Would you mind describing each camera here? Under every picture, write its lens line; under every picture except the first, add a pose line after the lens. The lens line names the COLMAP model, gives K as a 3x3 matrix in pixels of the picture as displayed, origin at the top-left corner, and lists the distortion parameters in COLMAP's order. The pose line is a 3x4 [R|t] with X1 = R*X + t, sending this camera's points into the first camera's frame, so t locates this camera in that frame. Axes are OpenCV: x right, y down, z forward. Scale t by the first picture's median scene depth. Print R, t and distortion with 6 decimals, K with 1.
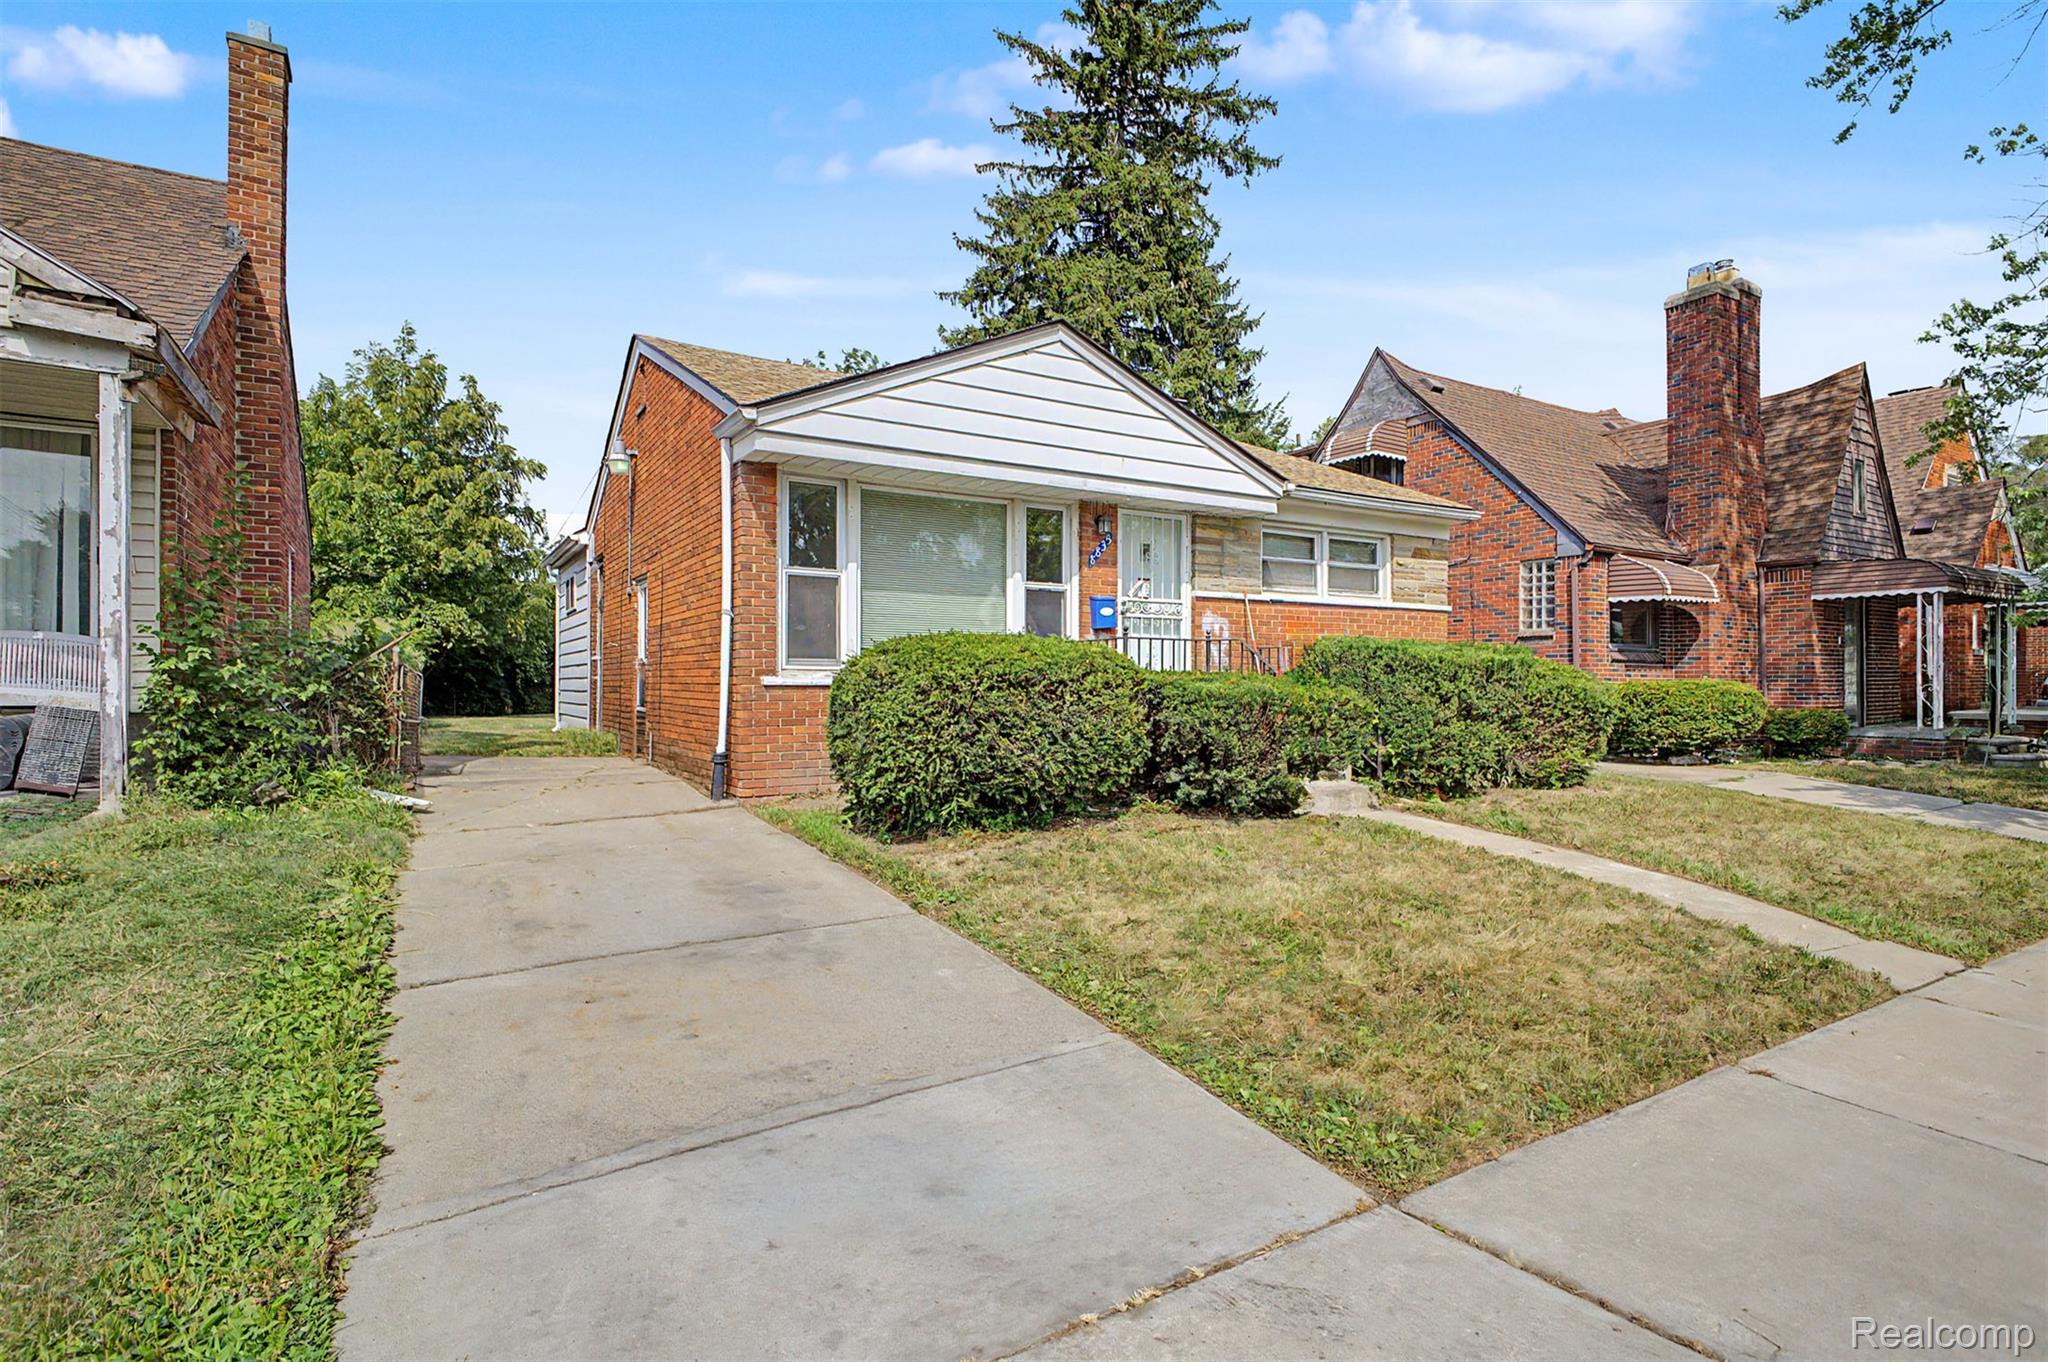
lens RADIAL K [[1022.2, 0, 1032.6], [0, 1022.2, 704.4], [0, 0, 1]] dist [0.022184, 0.000145]
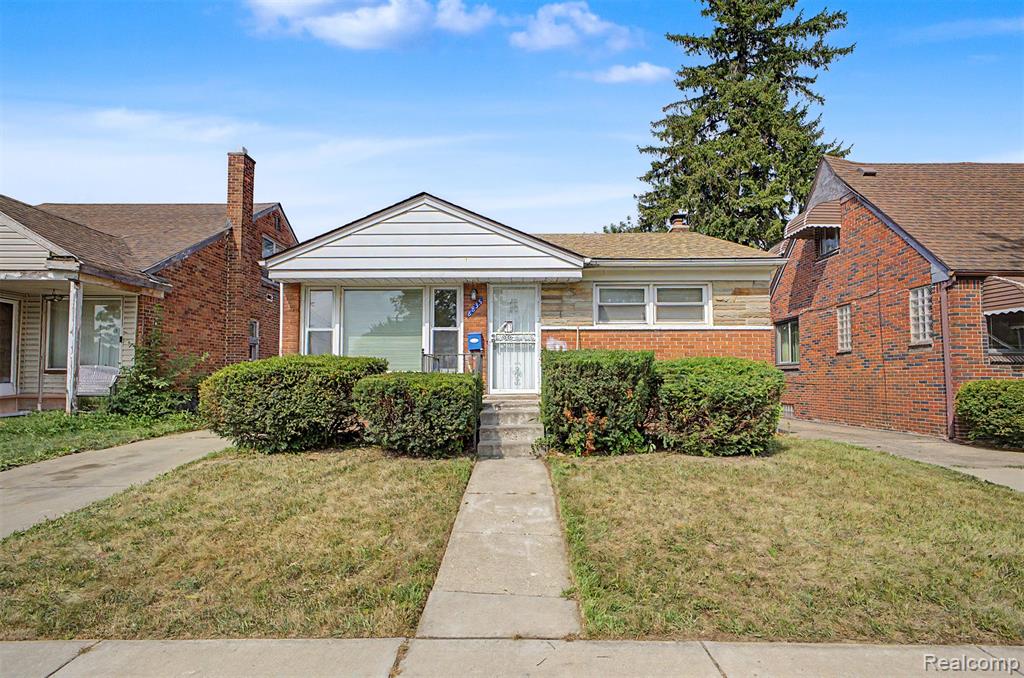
lens RADIAL K [[497.4, 0, 510.6], [0, 497.4, 372.9], [0, 0, 1]] dist [0.000710, -0.000467]
pose [[0.836596, -0.006570, -0.547780, 0.524337], [-0.013353, 0.999386, -0.032380, -0.003730], [0.547657, 0.034403, 0.835995, 0.241261]]
